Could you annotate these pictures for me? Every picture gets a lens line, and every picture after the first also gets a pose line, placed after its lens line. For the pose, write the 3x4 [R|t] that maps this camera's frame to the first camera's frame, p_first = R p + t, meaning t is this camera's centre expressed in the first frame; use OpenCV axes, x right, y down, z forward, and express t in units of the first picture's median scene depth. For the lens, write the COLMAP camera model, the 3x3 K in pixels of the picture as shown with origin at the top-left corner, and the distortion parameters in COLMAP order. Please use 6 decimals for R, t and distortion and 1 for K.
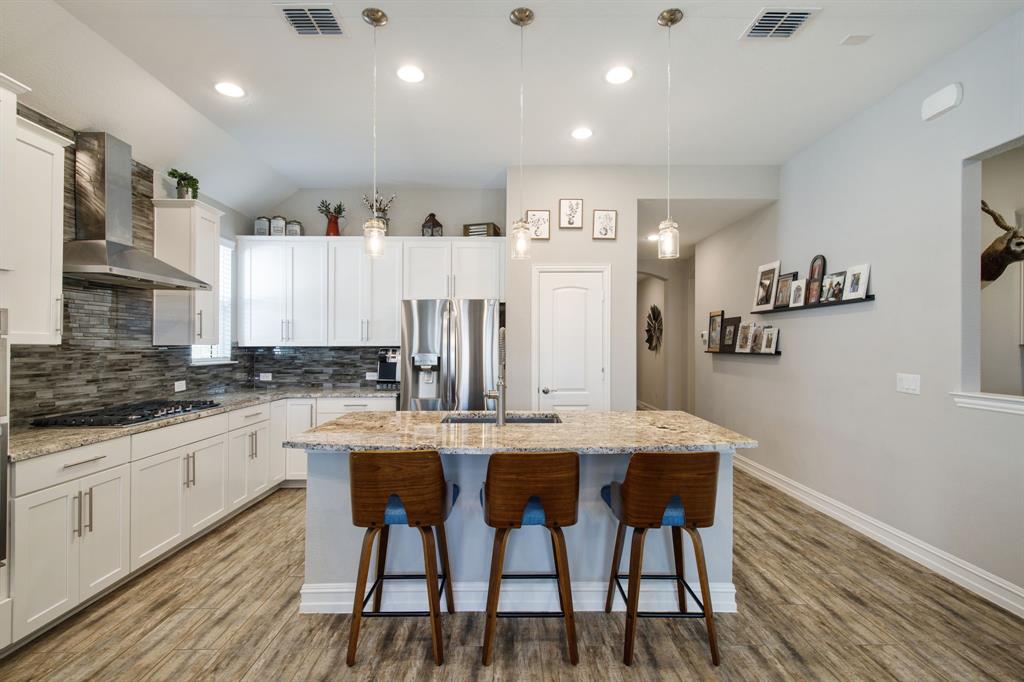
lens RADIAL K [[471.3, 0, 525.7], [0, 471.3, 344.7], [0, 0, 1]] dist [0.011702, -0.000413]
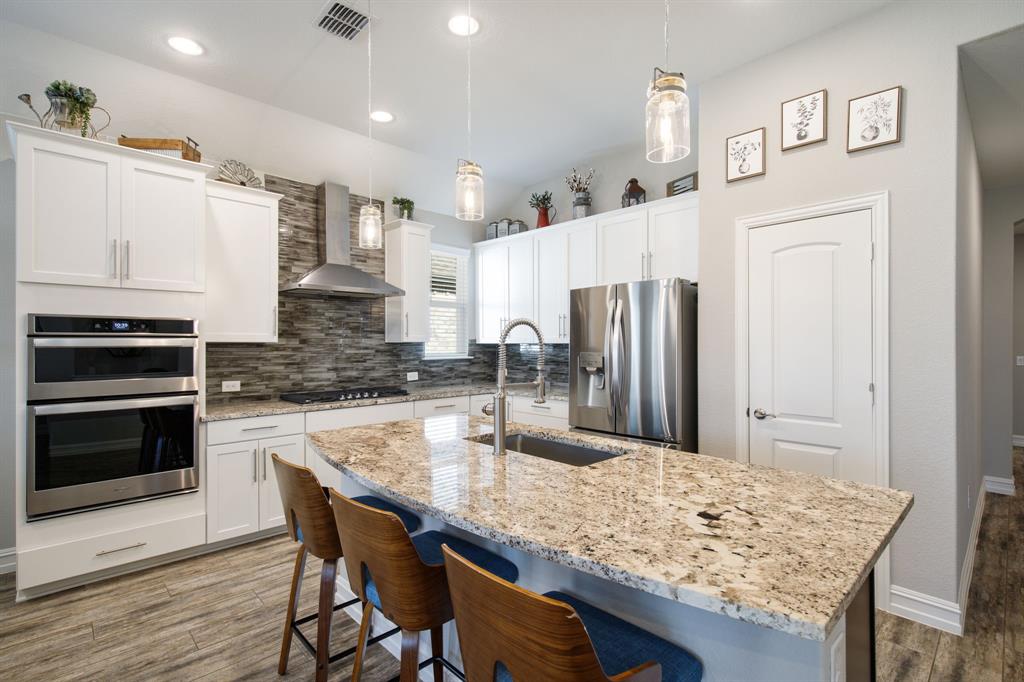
lens RADIAL K [[477.4, 0, 515.8], [0, 477.4, 343.2], [0, 0, 1]] dist [-0.009945, 0.000384]
pose [[0.669810, 0.001222, -0.742532, 0.356338], [0.001550, 0.999994, 0.003044, -0.000124], [0.742531, -0.003190, 0.669804, 0.394572]]
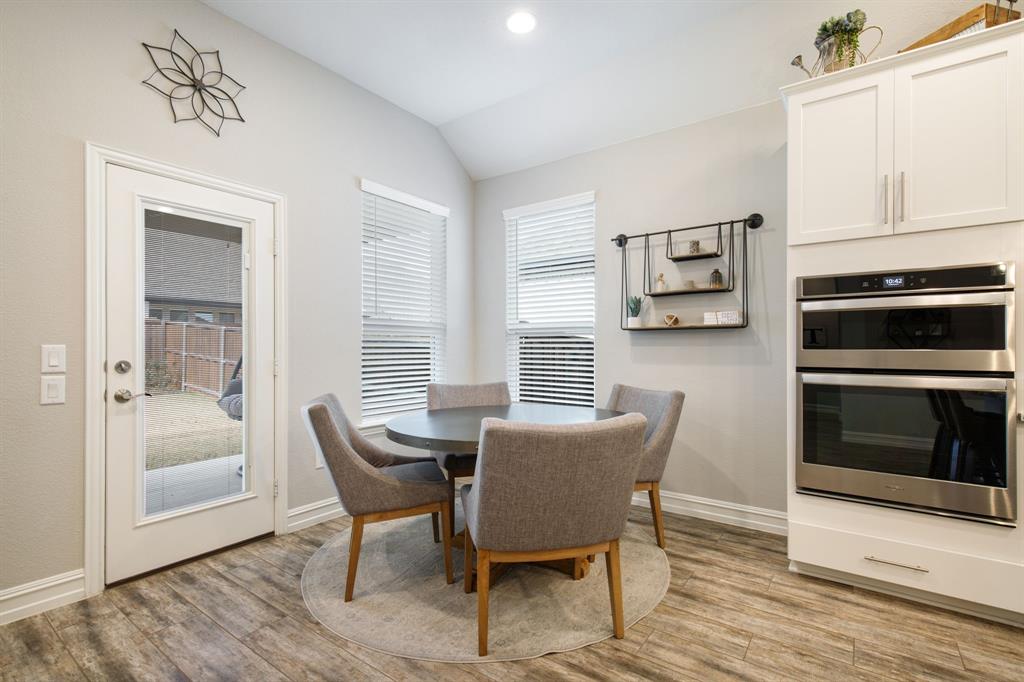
lens RADIAL K [[473.2, 0, 513.1], [0, 473.2, 343.0], [0, 0, 1]] dist [0.009846, 0.000335]
pose [[-0.621300, -0.004186, -0.783561, 0.160142], [0.000396, 0.999984, -0.005656, 0.050107], [0.783572, -0.003824, -0.621289, 0.427830]]
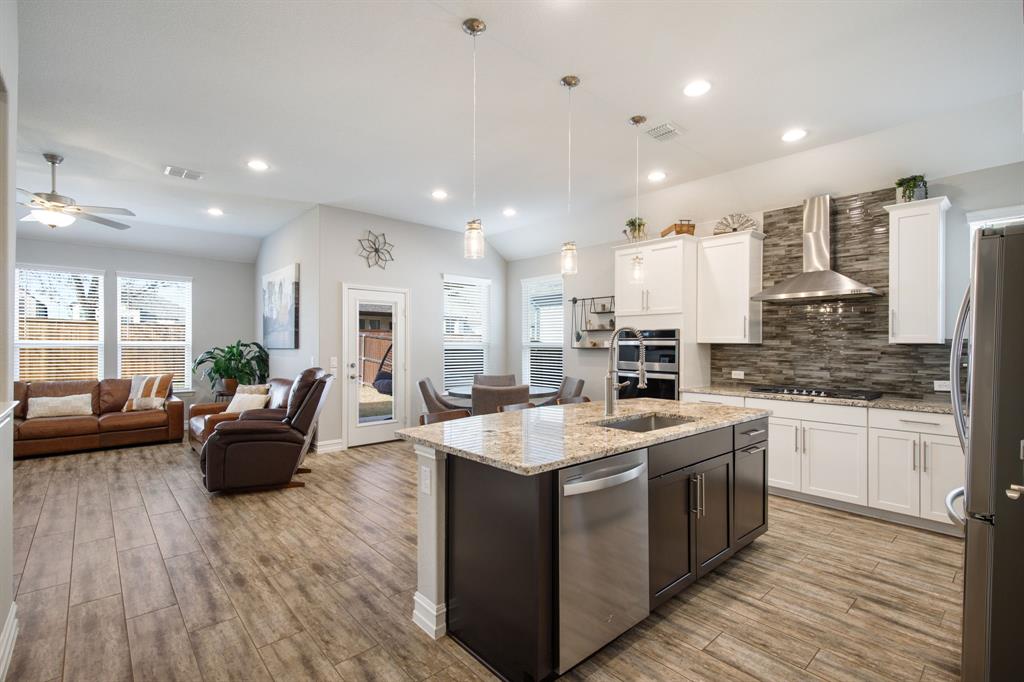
lens RADIAL K [[462.1, 0, 512.0], [0, 462.1, 341.0], [0, 0, 1]] dist [0.016901, -0.000370]
pose [[-0.768465, -0.006050, -0.639864, 0.582507], [-0.002009, 0.999973, -0.007041, 0.004324], [0.639889, -0.004125, -0.768456, 1.204162]]
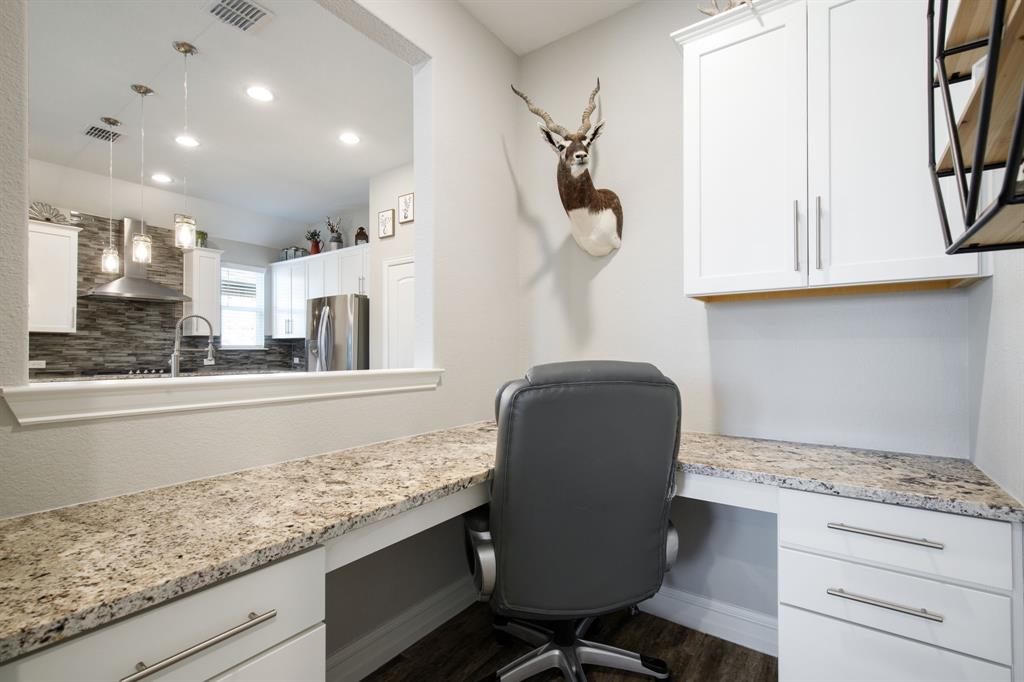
lens RADIAL K [[471.3, 0, 525.7], [0, 471.3, 344.7], [0, 0, 1]] dist [0.011702, -0.000413]
pose [[0.798033, -0.009372, -0.602541, 1.137913], [0.002800, 0.999926, -0.011846, 0.053073], [0.602607, 0.007766, 0.798000, 0.371410]]
